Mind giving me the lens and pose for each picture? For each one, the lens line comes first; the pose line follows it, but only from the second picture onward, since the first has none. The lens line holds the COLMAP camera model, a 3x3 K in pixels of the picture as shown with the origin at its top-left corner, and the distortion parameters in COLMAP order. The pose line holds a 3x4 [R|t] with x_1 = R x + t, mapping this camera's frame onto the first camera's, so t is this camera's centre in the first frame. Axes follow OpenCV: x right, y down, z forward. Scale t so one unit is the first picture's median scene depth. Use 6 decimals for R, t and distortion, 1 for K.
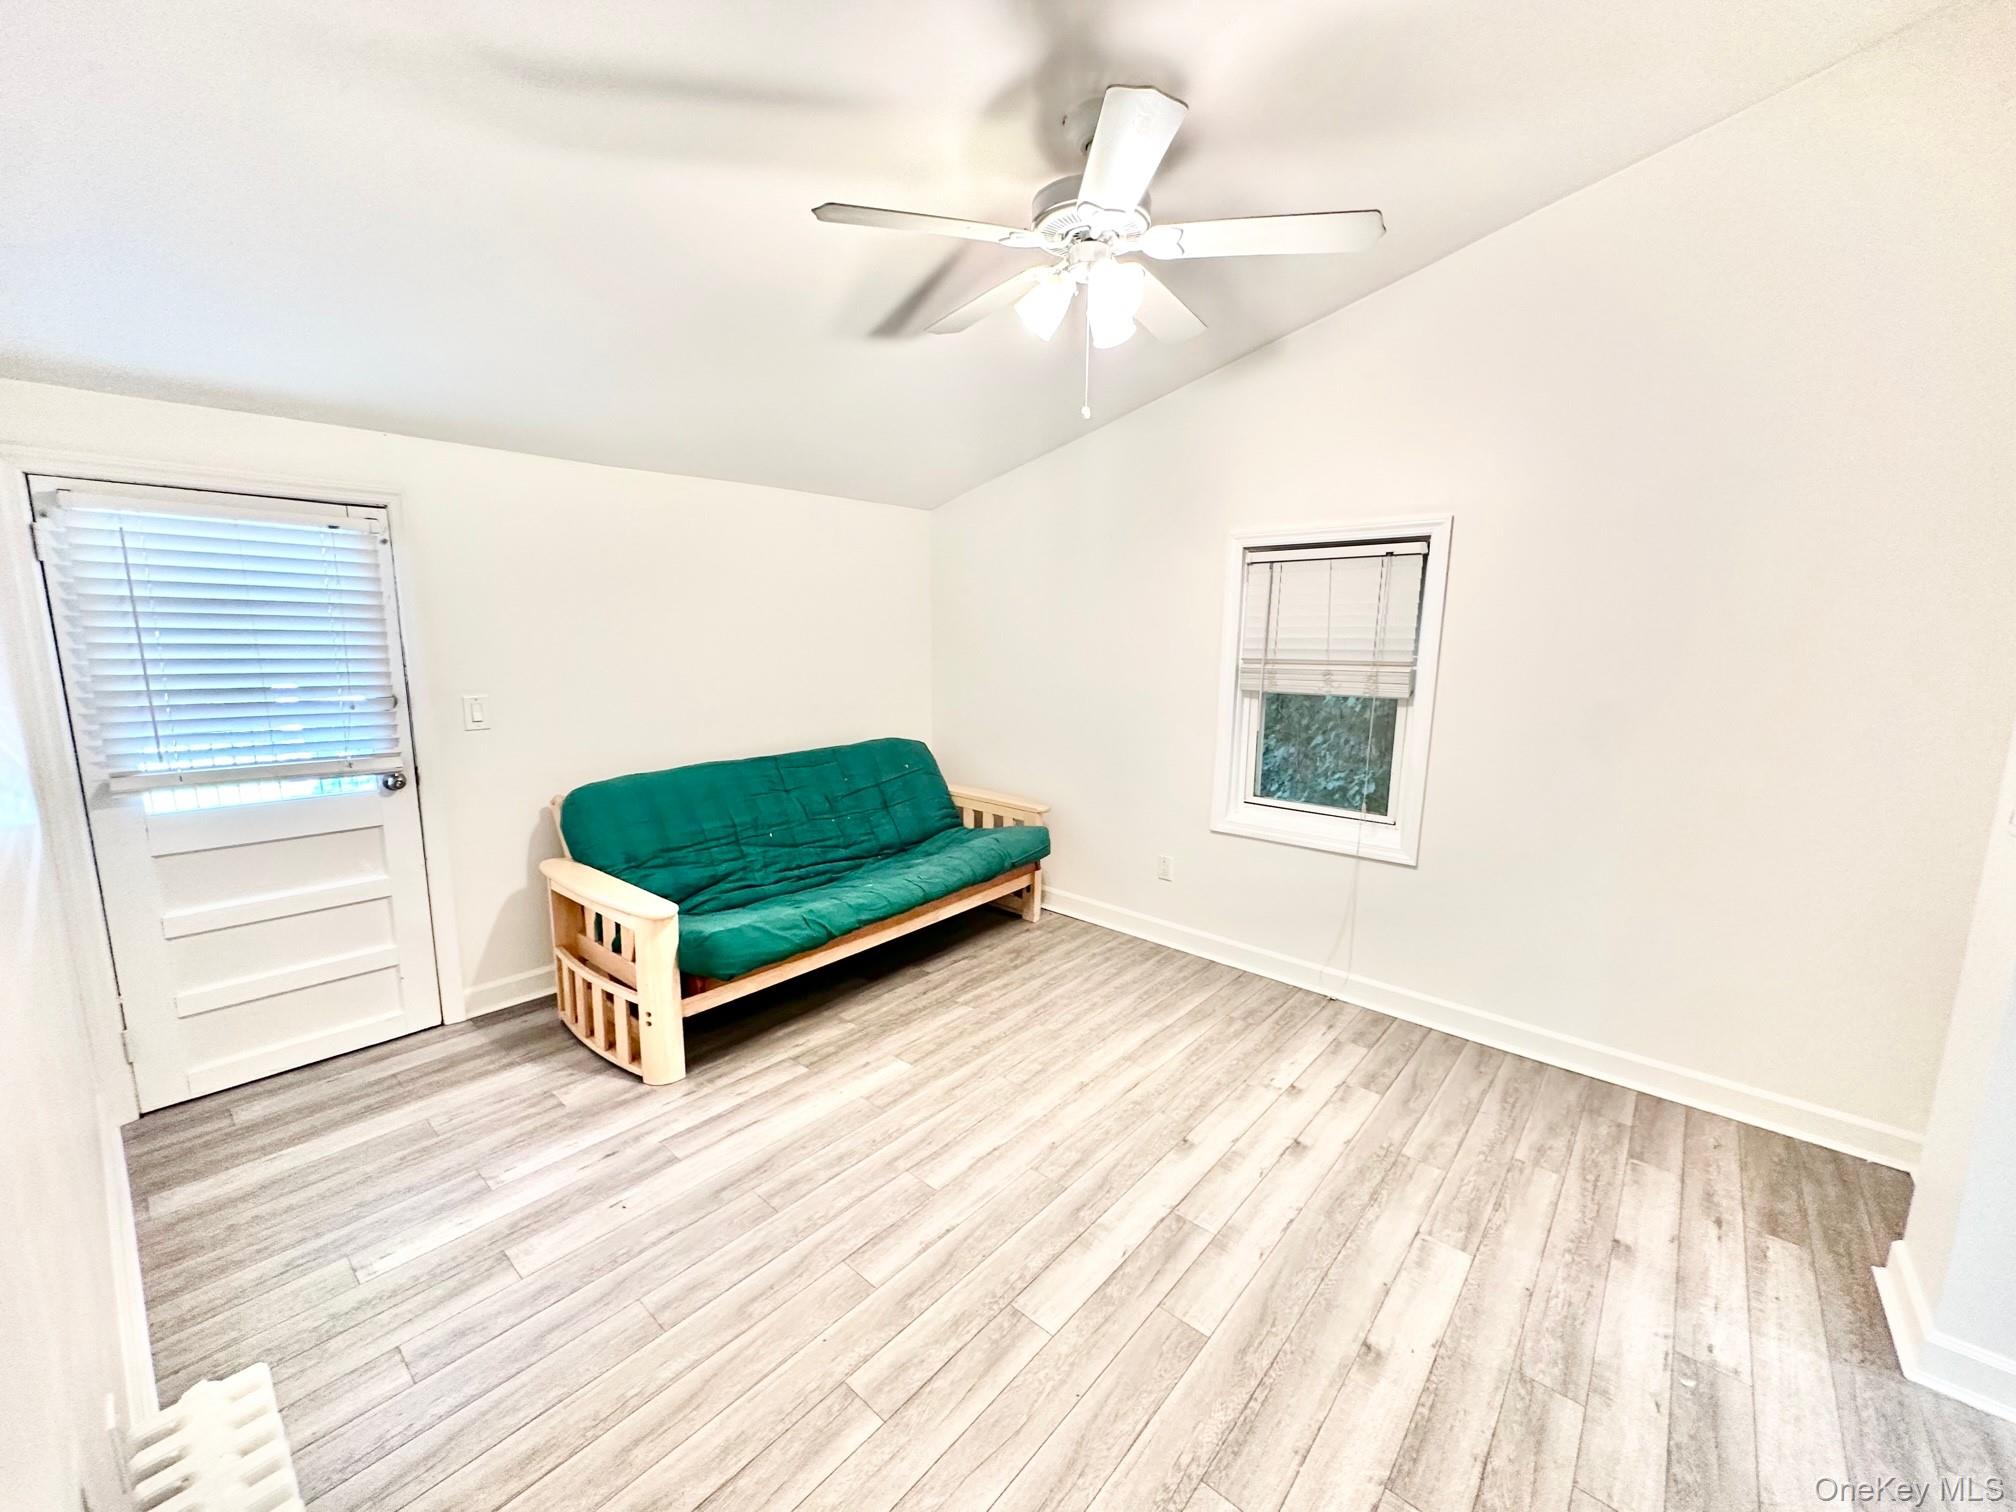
lens RADIAL K [[803.1, 0, 1007.0], [0, 803.1, 753.5], [0, 0, 1]] dist [-0.003117, 0.000007]
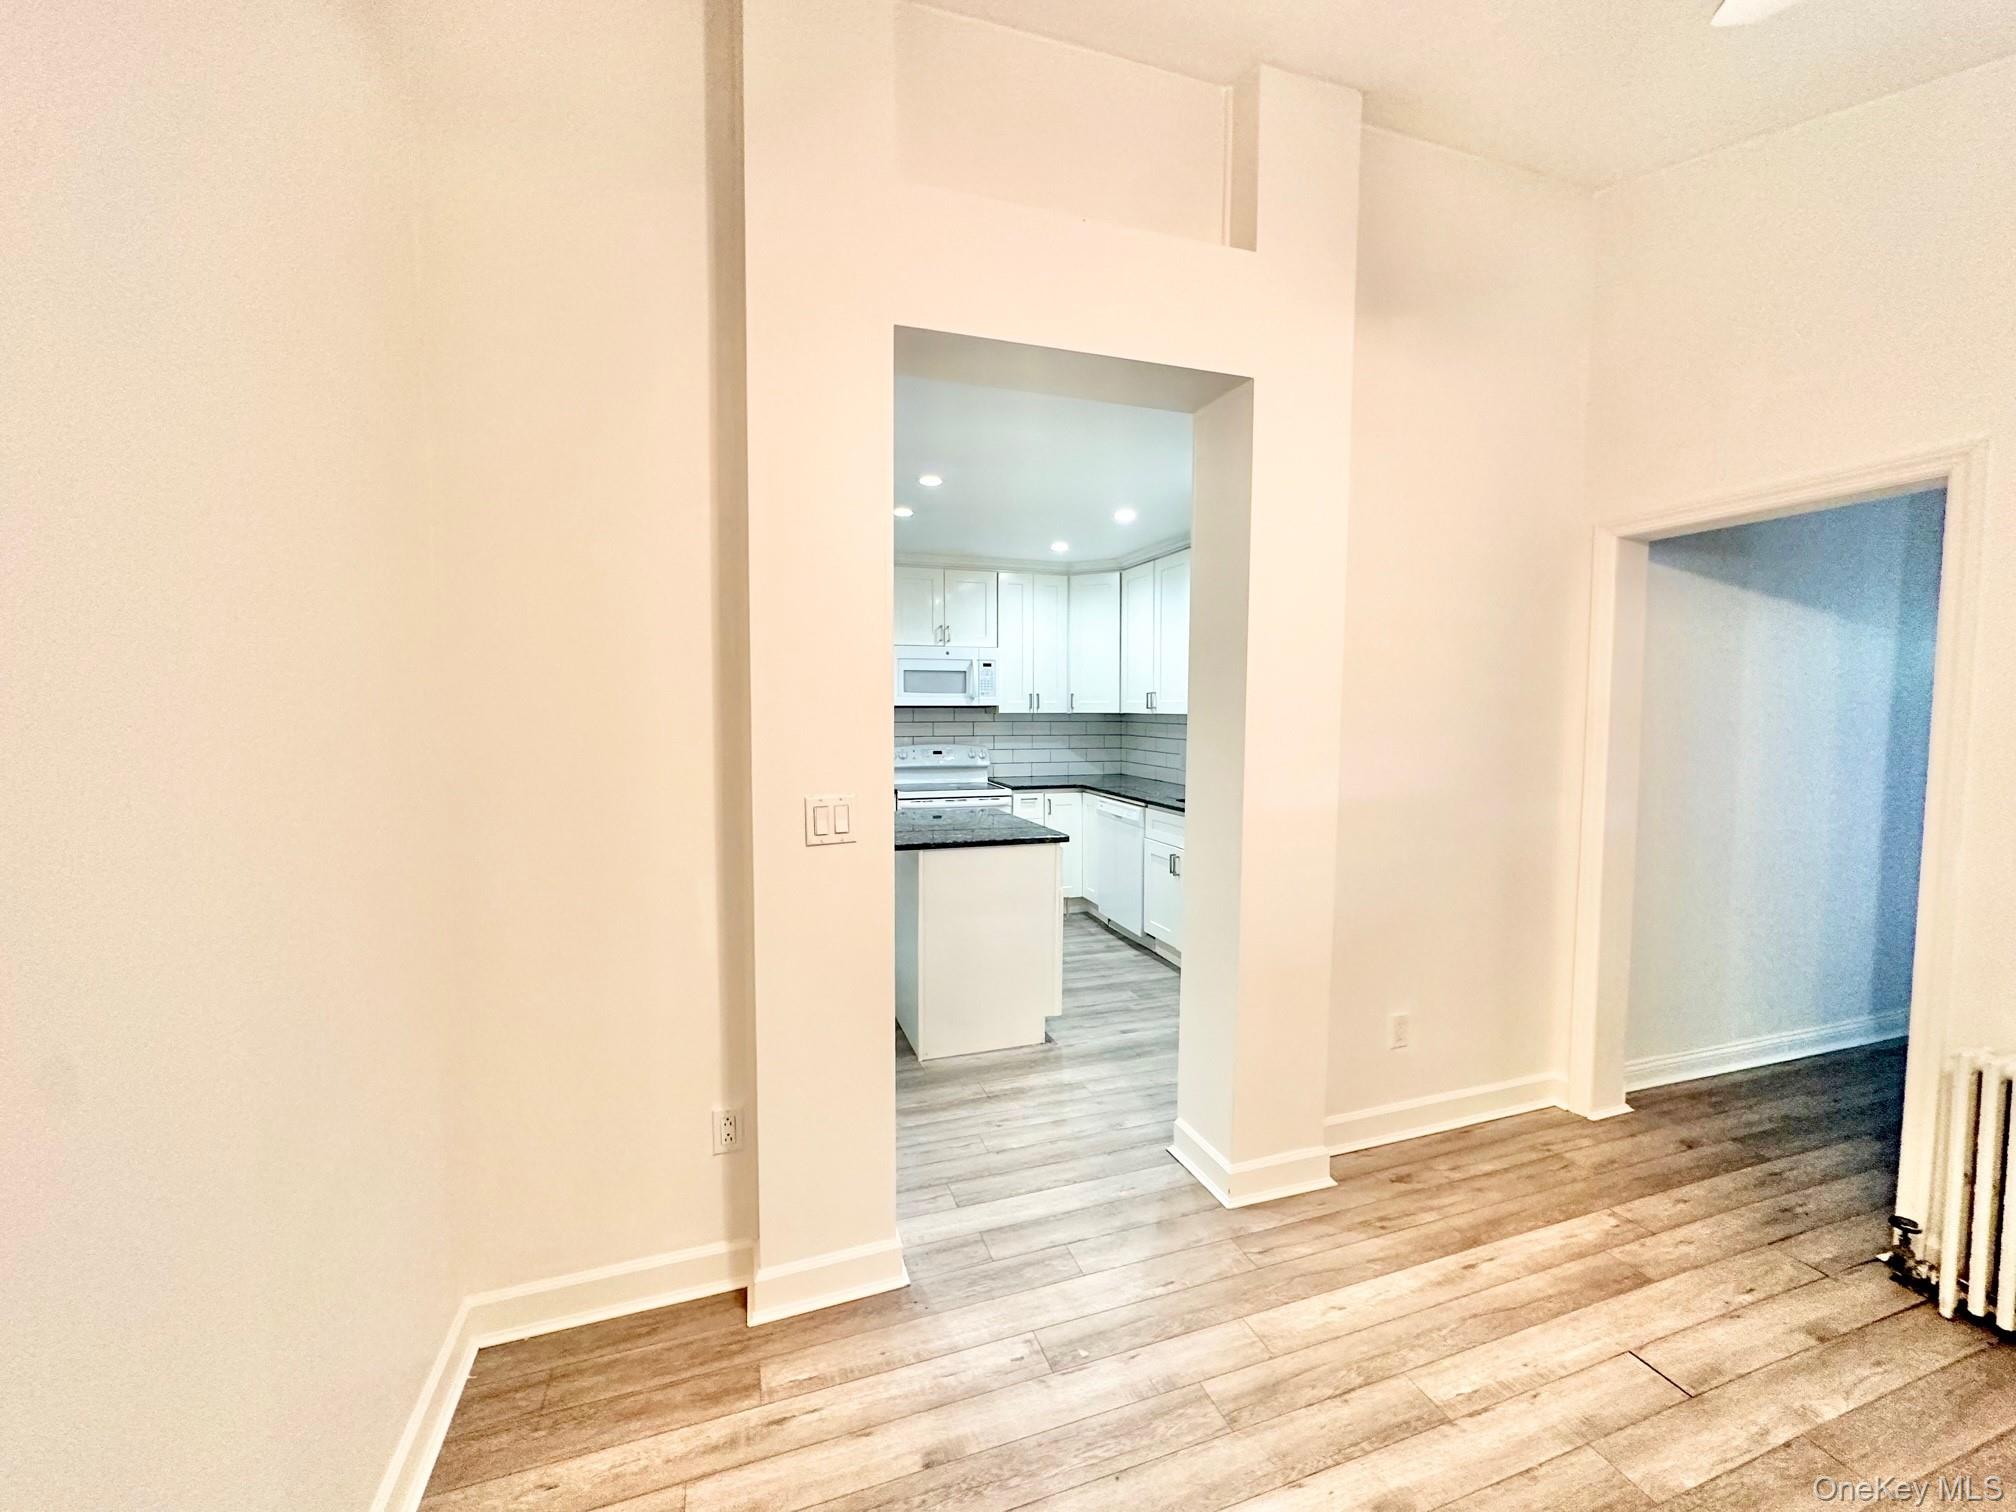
lens RADIAL K [[803.1, 0, 1007.0], [0, 803.1, 753.5], [0, 0, 1]] dist [-0.003117, 0.000007]
pose [[-0.863562, -0.045987, 0.502141, 0.413308], [0.066999, 0.976539, 0.204654, -0.245059], [-0.499772, 0.210374, -0.840221, 1.750162]]
